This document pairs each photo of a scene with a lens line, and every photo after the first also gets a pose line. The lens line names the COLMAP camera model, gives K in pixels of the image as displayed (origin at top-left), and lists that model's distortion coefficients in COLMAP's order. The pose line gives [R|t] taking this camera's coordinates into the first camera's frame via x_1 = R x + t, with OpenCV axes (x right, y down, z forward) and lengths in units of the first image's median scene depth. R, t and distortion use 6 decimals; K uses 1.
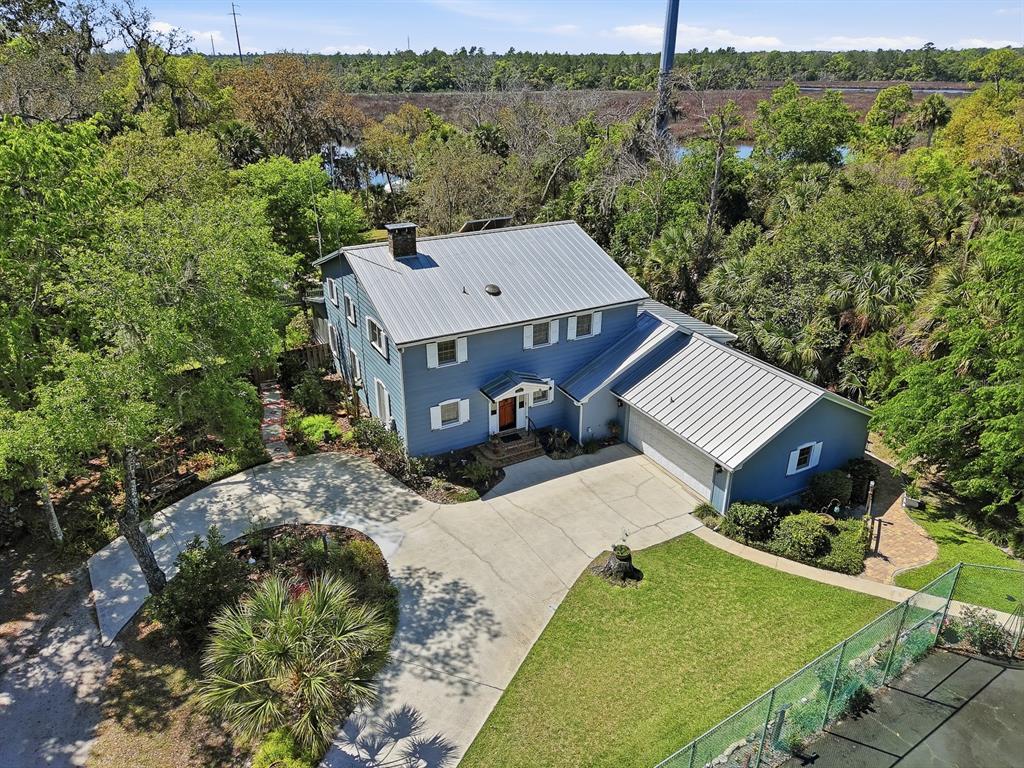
lens RADIAL K [[694.1, 0, 512.5], [0, 694.1, 383.4], [0, 0, 1]] dist [0.034236, -0.030604]
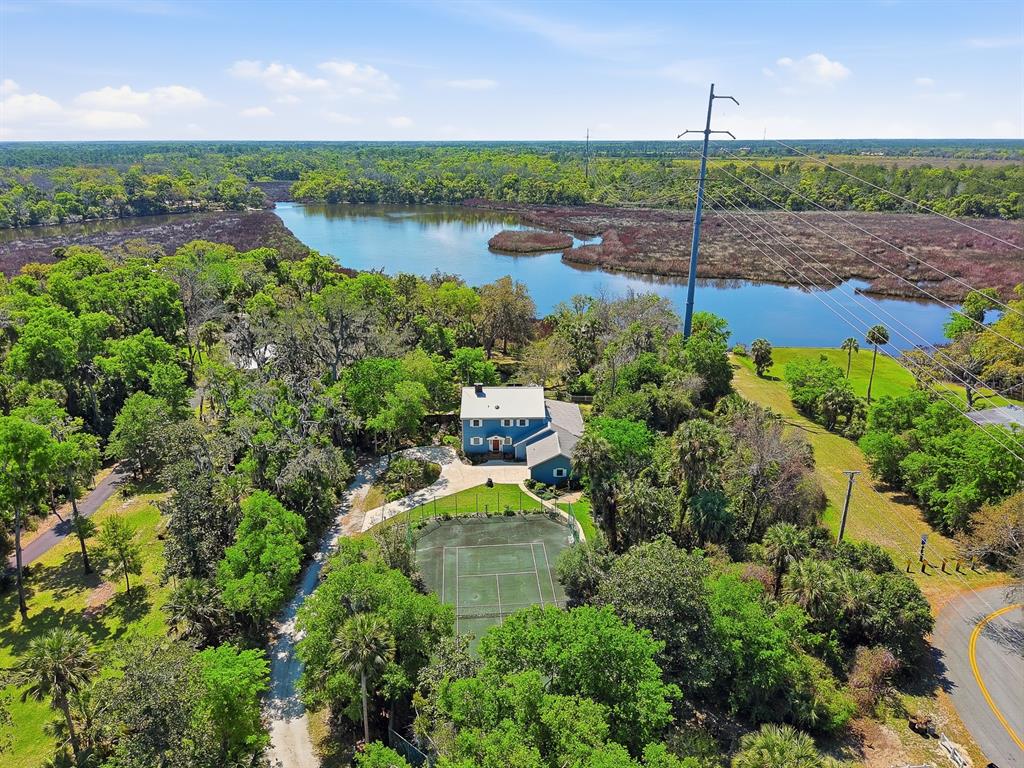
lens RADIAL K [[694.1, 0, 513.5], [0, 694.1, 374.6], [0, 0, 1]] dist [0.034236, -0.030604]
pose [[0.890425, 0.147382, -0.430606, 1.432921], [-0.194045, 0.978752, -0.066261, -0.081599], [0.411691, 0.142557, 0.900104, -1.957879]]
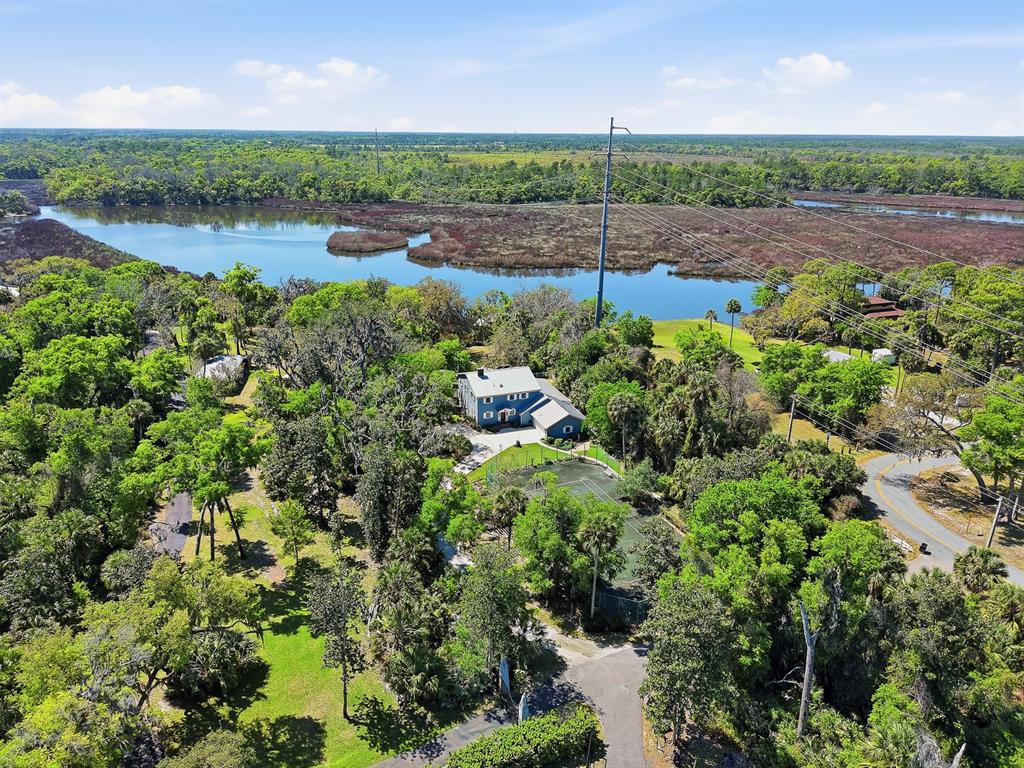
lens RADIAL K [[694.1, 0, 512.0], [0, 694.1, 369.7], [0, 0, 1]] dist [0.034236, -0.030604]
pose [[0.990284, 0.055120, -0.127667, 0.541274], [-0.068667, 0.992176, -0.104263, 0.189723], [0.120921, 0.112016, 0.986322, -2.970699]]
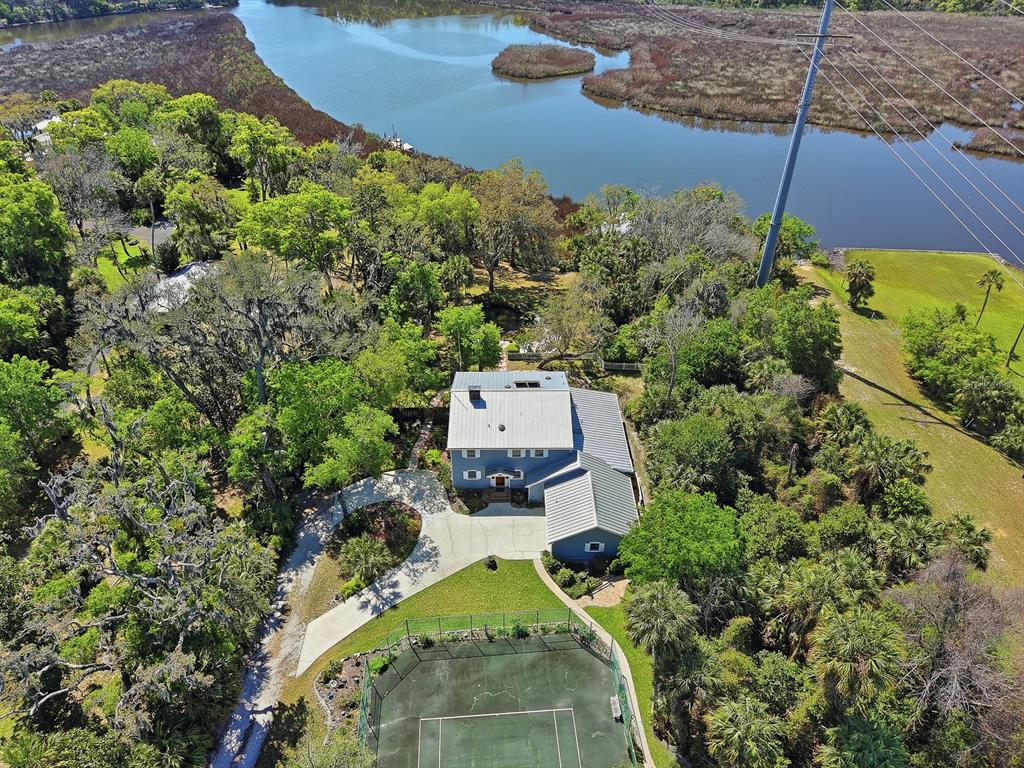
lens RADIAL K [[694.1, 0, 513.5], [0, 694.1, 379.8], [0, 0, 1]] dist [0.034236, -0.030604]
pose [[0.886094, 0.263652, -0.381215, 0.815930], [-0.197199, 0.958752, 0.204714, -0.746817], [0.419464, -0.106220, 0.901536, -0.992463]]
